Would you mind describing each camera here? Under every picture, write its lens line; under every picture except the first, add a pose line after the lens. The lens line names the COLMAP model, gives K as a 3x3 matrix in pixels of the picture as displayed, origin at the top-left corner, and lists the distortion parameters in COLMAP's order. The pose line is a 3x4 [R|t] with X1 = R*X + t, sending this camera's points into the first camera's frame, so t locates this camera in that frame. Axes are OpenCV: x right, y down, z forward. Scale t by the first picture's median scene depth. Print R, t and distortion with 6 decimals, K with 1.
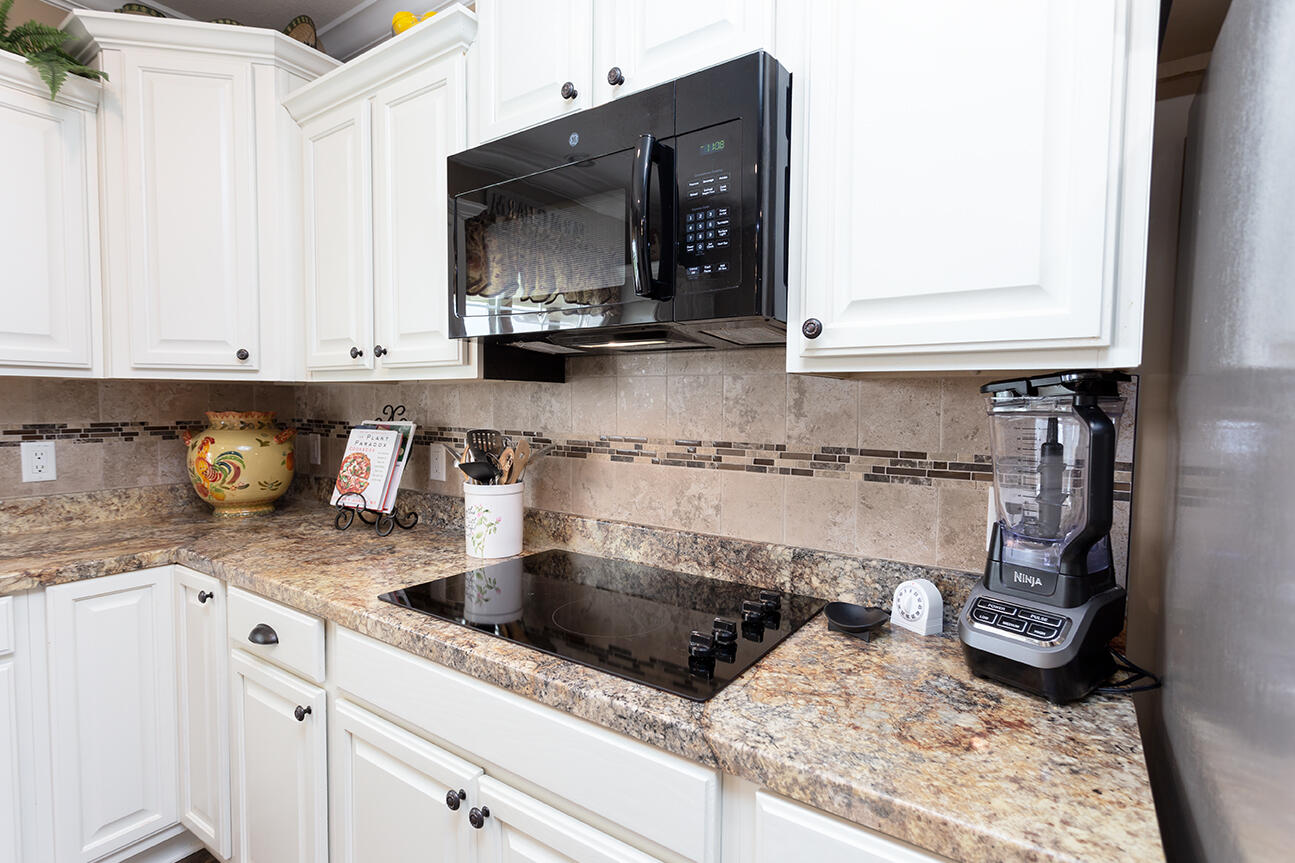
lens RADIAL K [[621.4, 0, 645.6], [0, 621.4, 434.4], [0, 0, 1]] dist [0.002338, 0.000462]
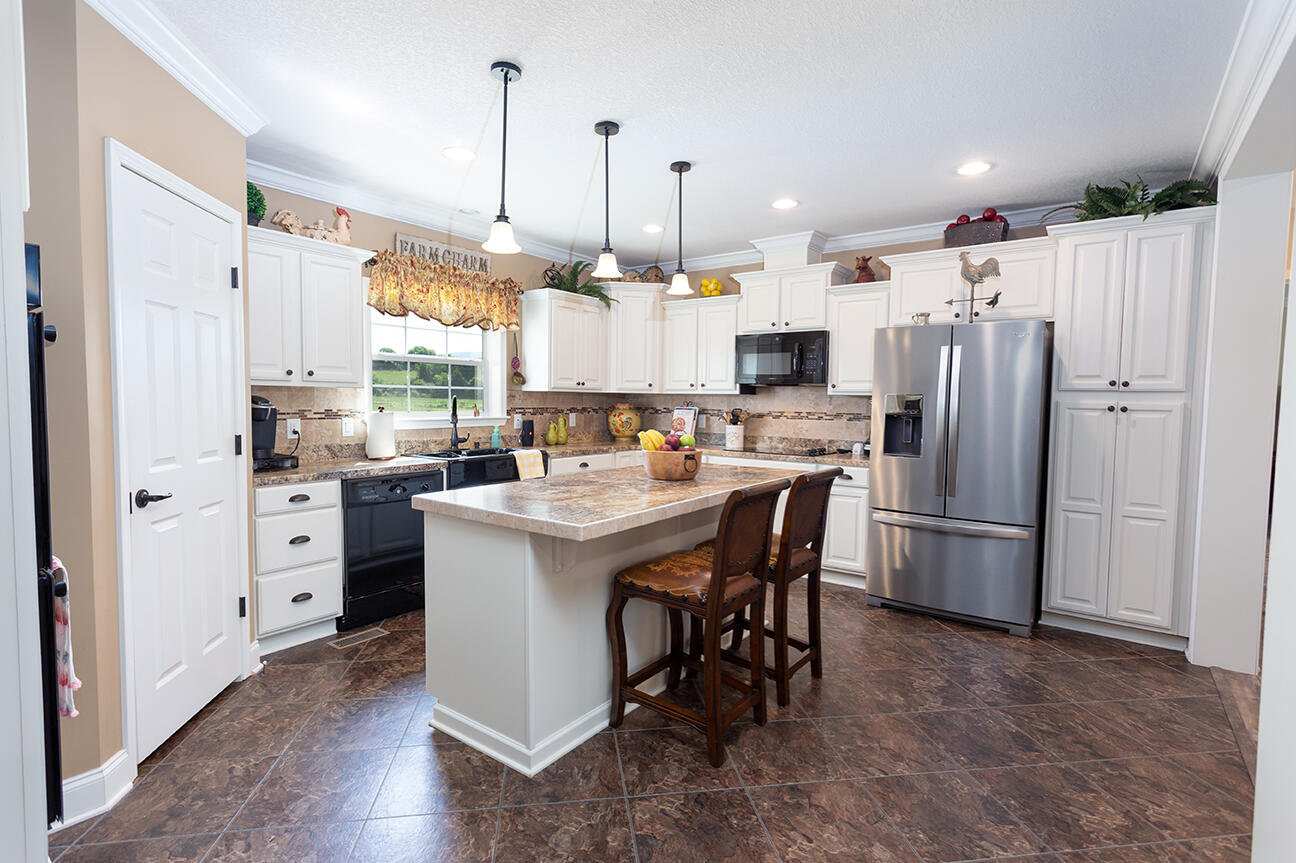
lens RADIAL K [[625.2, 0, 645.0], [0, 625.2, 433.1], [0, 0, 1]] dist [0.002998, 0.000459]
pose [[0.999146, 0.005095, -0.040993, -0.583822], [-0.004935, 0.999980, 0.003986, 0.108140], [0.041013, -0.003780, 0.999151, -2.301900]]
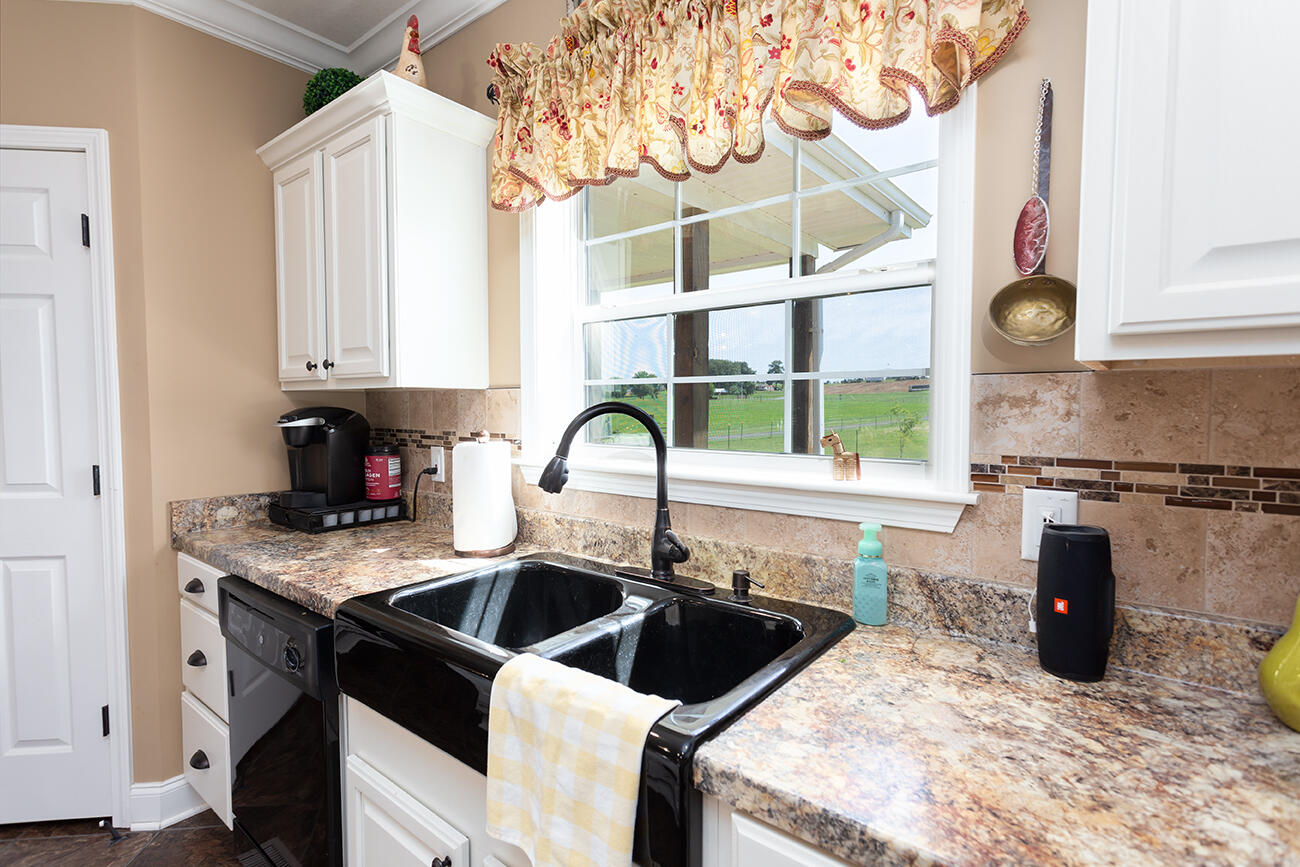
lens RADIAL K [[626.3, 0, 646.1], [0, 626.3, 431.9], [0, 0, 1]] dist [0.003560, 0.000509]
pose [[-0.079320, 0.035718, -0.996209, -0.698971], [-0.050831, 0.997913, 0.039826, -0.034417], [0.995552, 0.053798, -0.077339, 0.468395]]
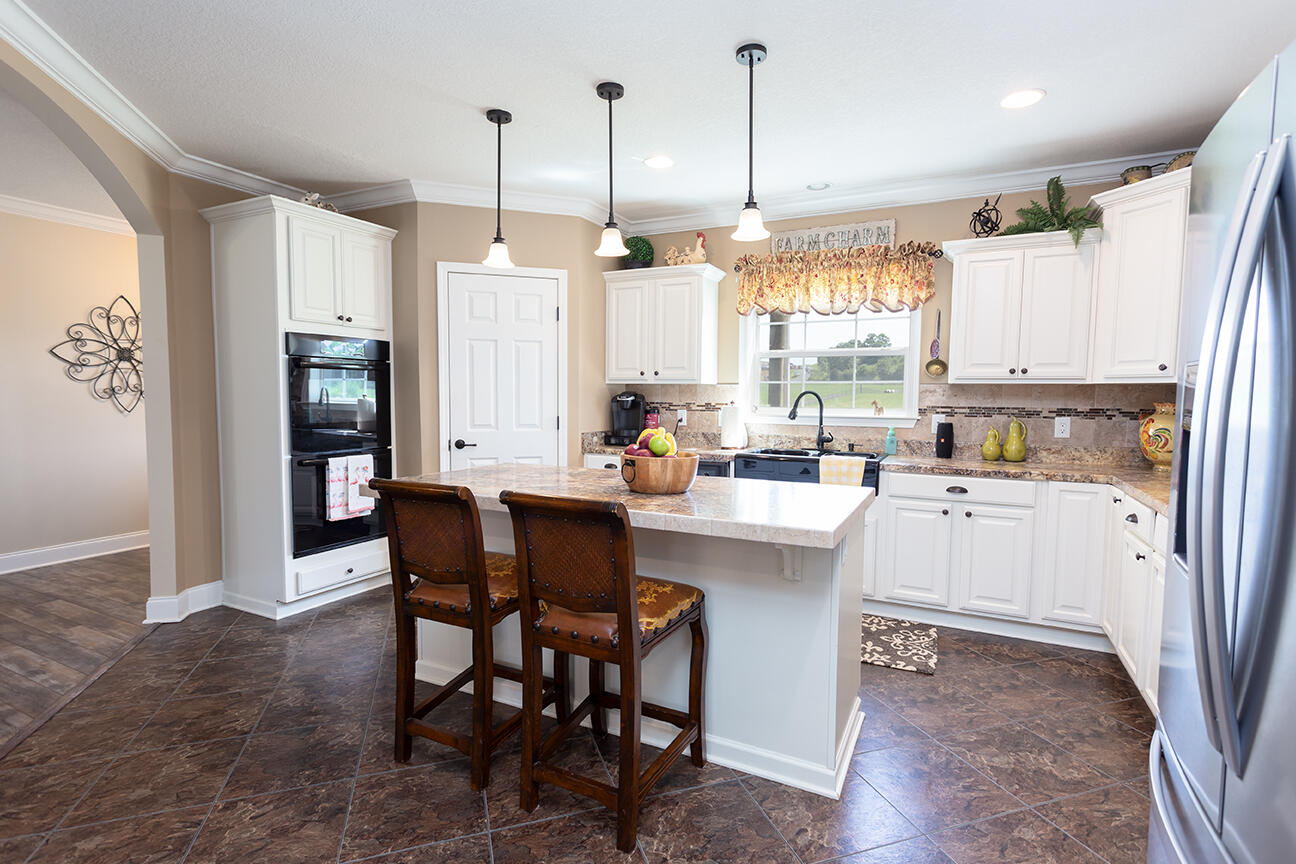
lens RADIAL K [[621.9, 0, 646.1], [0, 621.9, 434.9], [0, 0, 1]] dist [0.002338, 0.000462]
pose [[0.132286, 0.059502, -0.989424, 0.877587], [-0.057365, 0.996983, 0.052287, 0.045920], [0.989550, 0.049842, 0.135301, -0.613457]]
